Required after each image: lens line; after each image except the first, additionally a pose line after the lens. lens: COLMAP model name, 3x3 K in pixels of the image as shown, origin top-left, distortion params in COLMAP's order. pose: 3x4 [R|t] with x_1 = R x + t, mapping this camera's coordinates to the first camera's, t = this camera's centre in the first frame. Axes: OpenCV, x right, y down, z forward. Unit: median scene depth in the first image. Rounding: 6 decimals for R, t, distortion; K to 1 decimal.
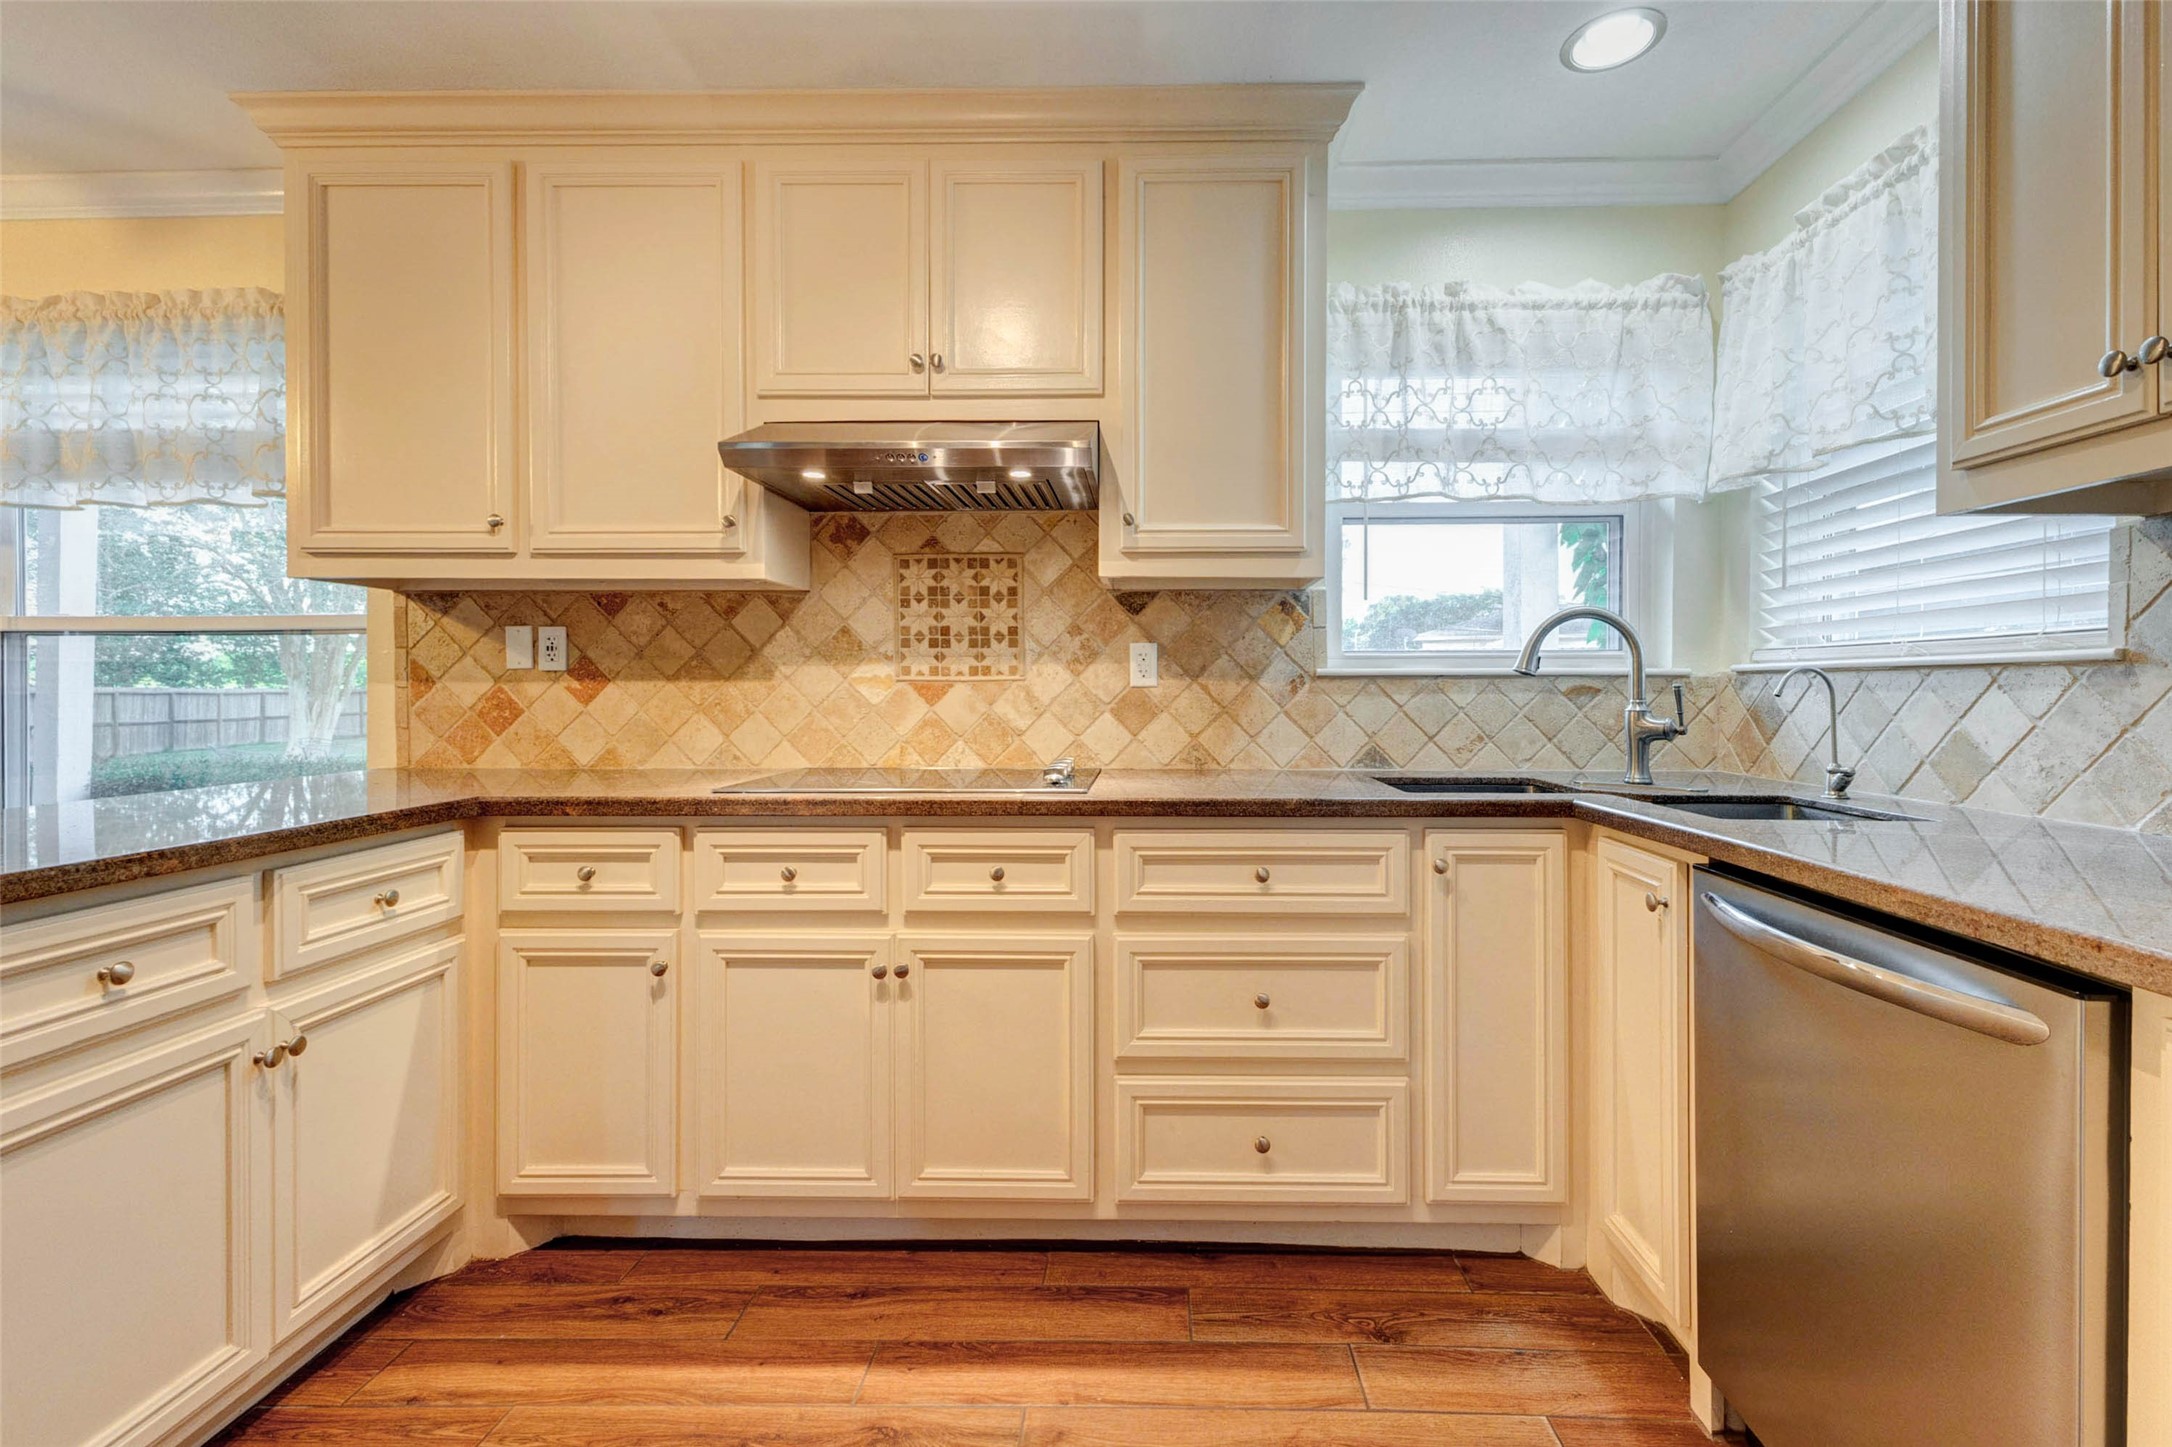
lens RADIAL K [[978.3, 0, 1133.4], [0, 978.3, 689.4], [0, 0, 1]] dist [-0.000903, -0.000142]
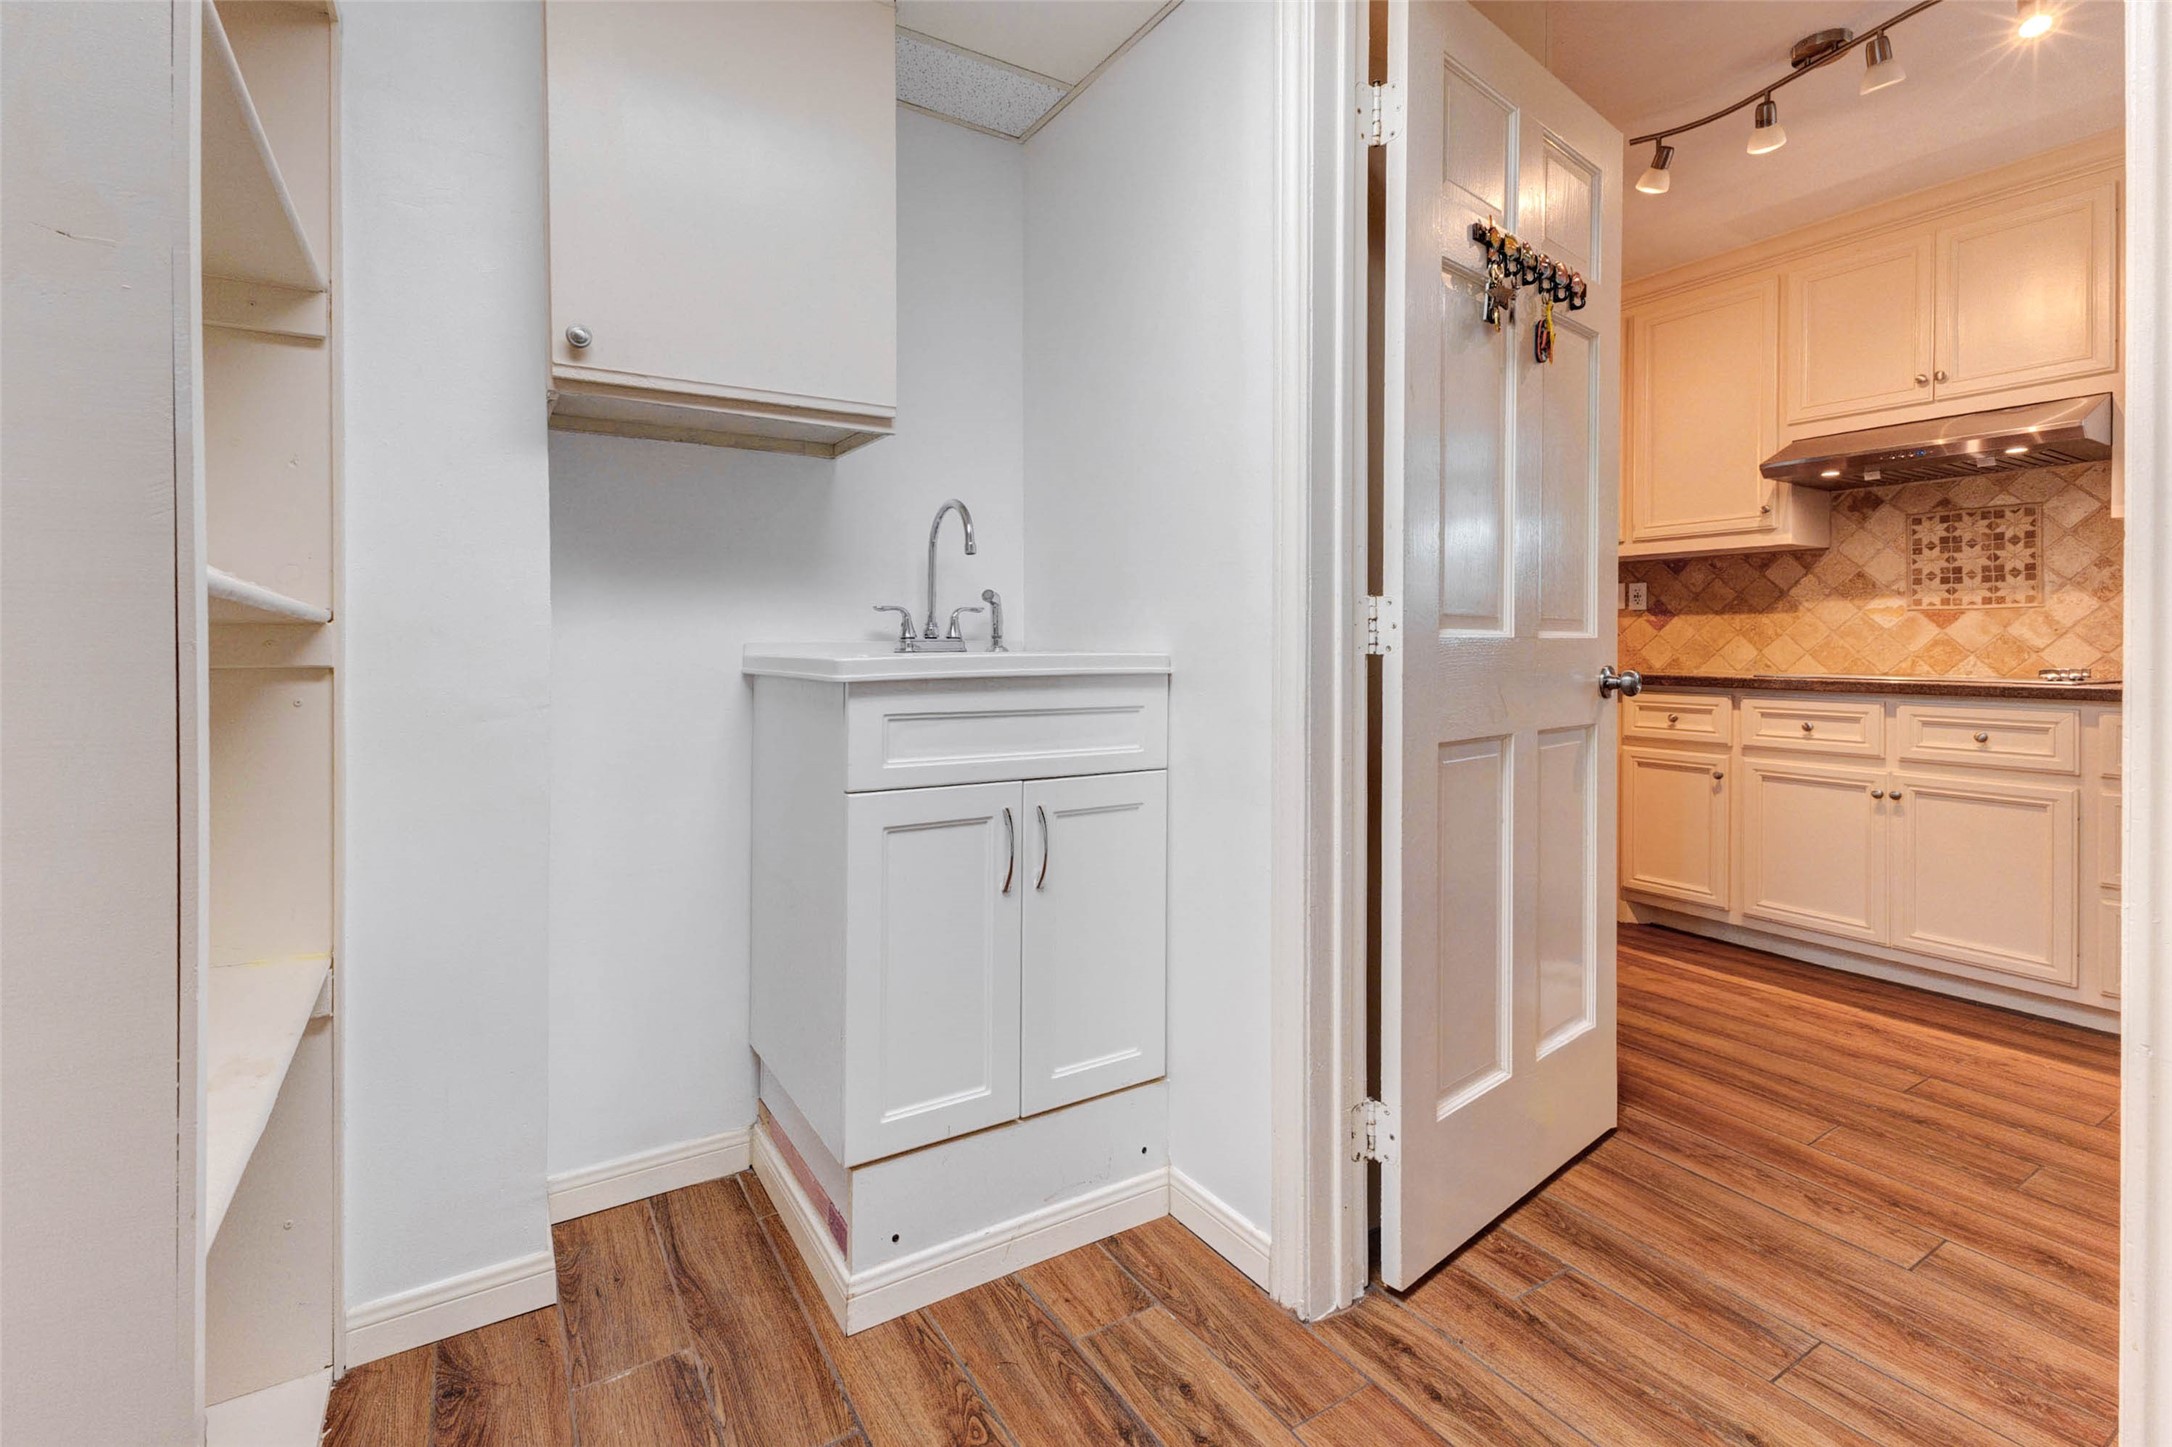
lens RADIAL K [[960.9, 0, 1080.4], [0, 960.9, 648.7], [0, 0, 1]] dist [0.014106, -0.000465]
pose [[0.546162, 0.006344, -0.837655, 0.248724], [-0.006722, 0.999972, 0.003191, 0.046852], [0.837652, 0.003888, 0.546190, -0.661518]]
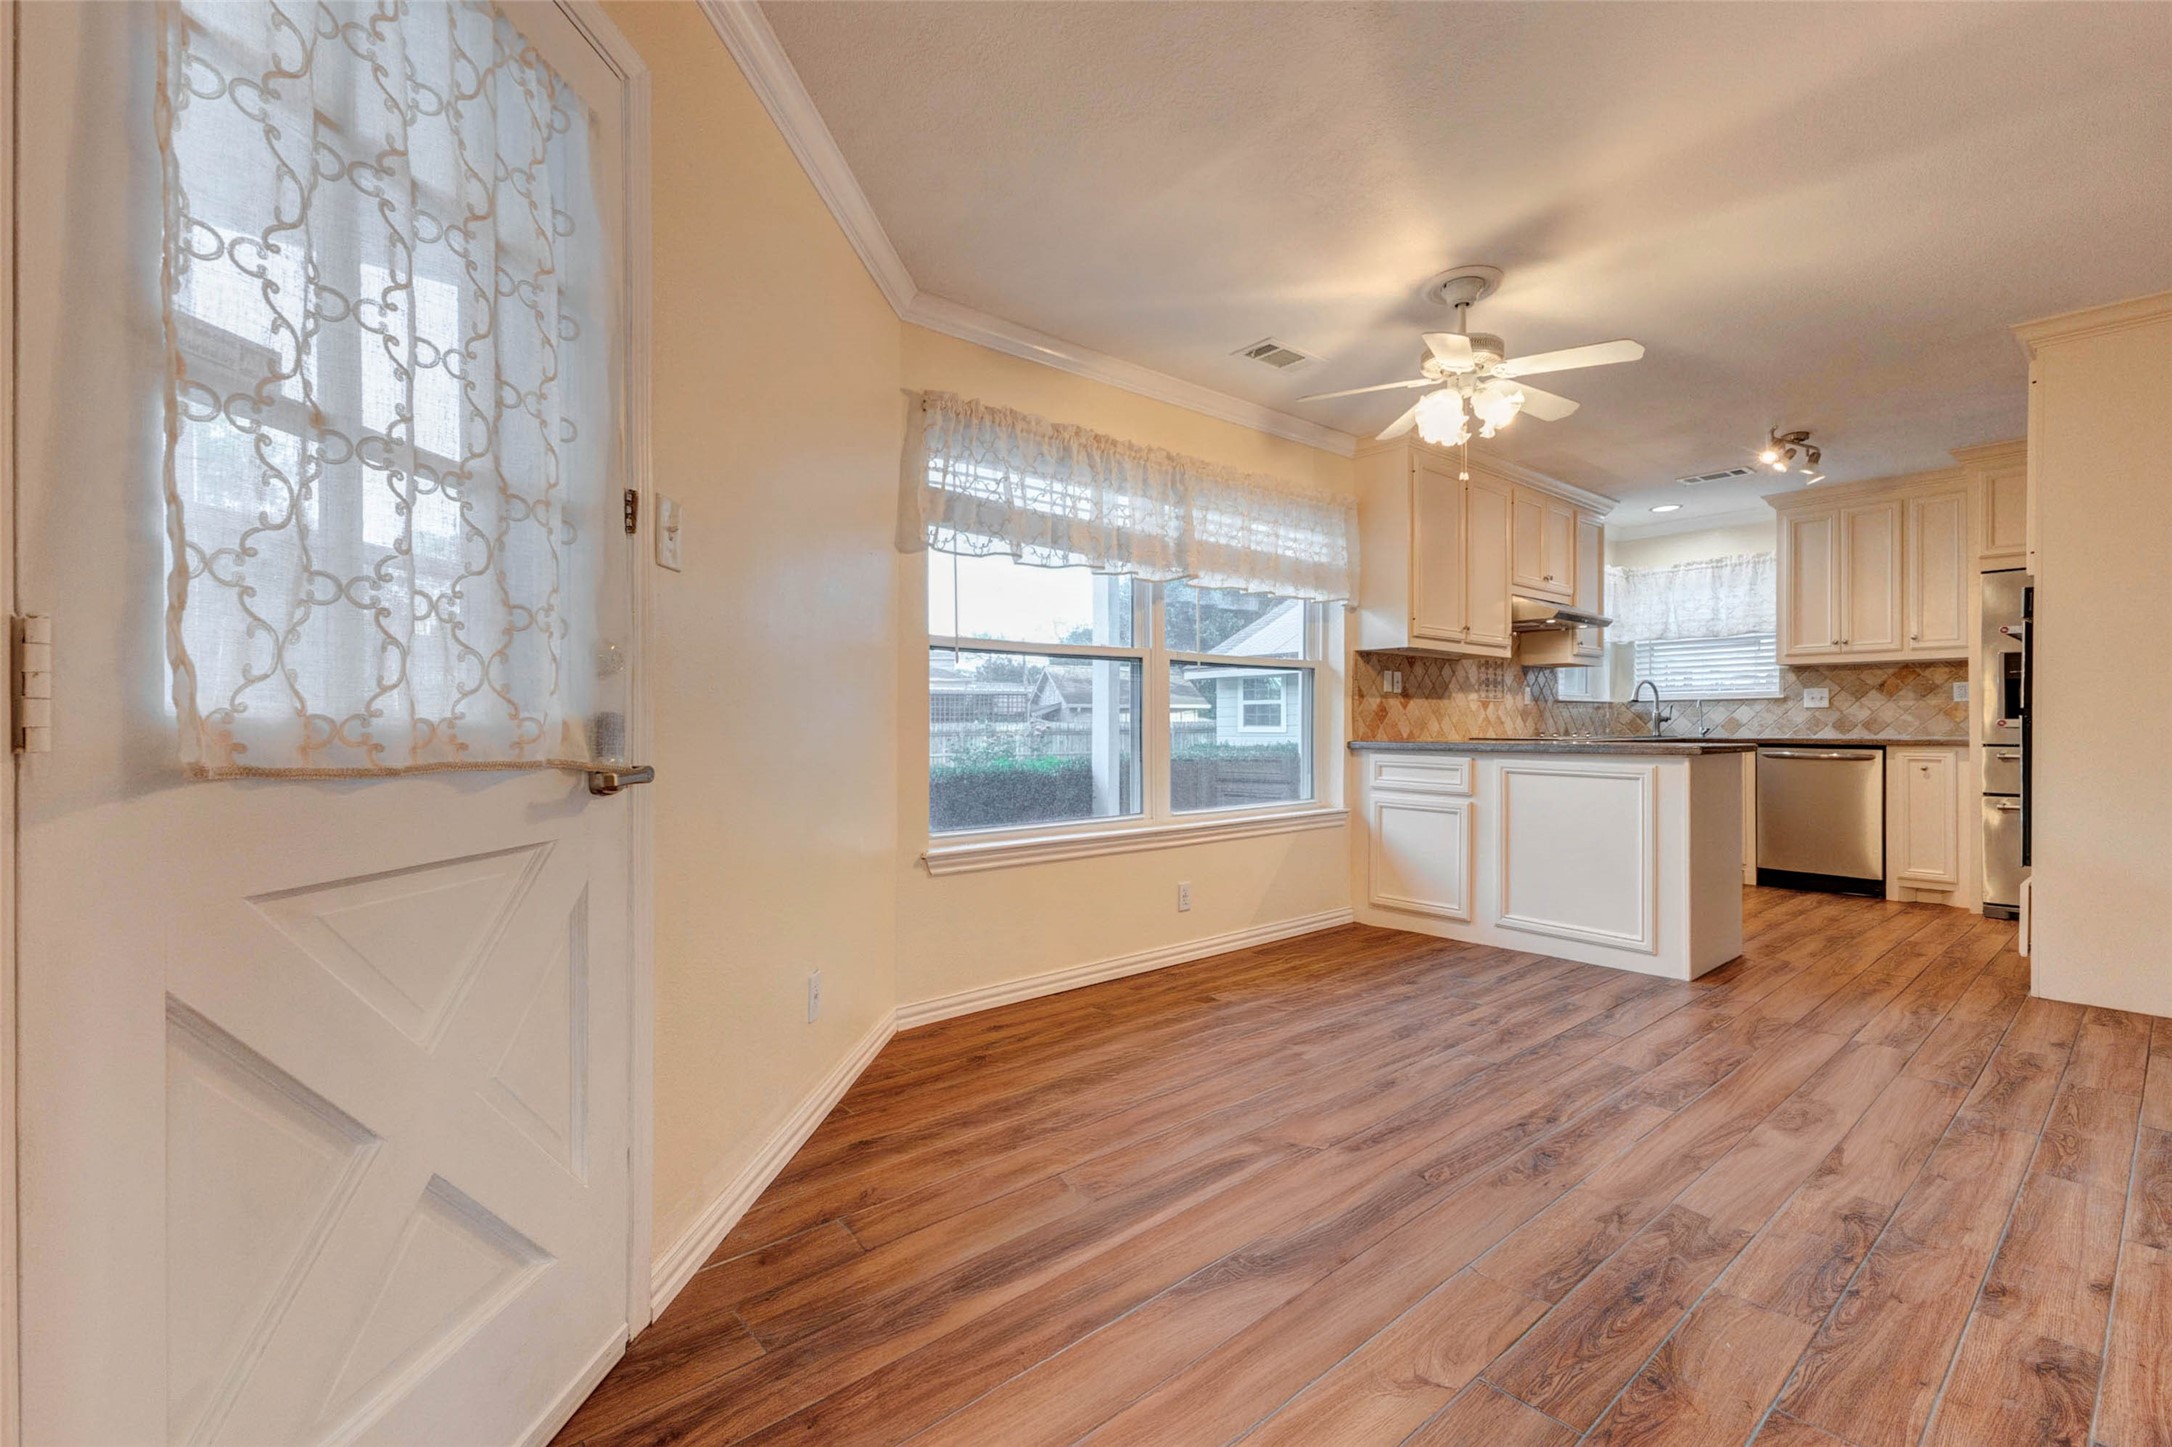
lens RADIAL K [[974.4, 0, 1095.8], [0, 974.4, 722.1], [0, 0, 1]] dist [0.014687, -0.000062]
pose [[0.724028, 0.000662, 0.689771, -2.498151], [0.003417, 0.999984, -0.004547, 0.049455], [-0.689763, 0.005649, 0.724014, -0.047467]]
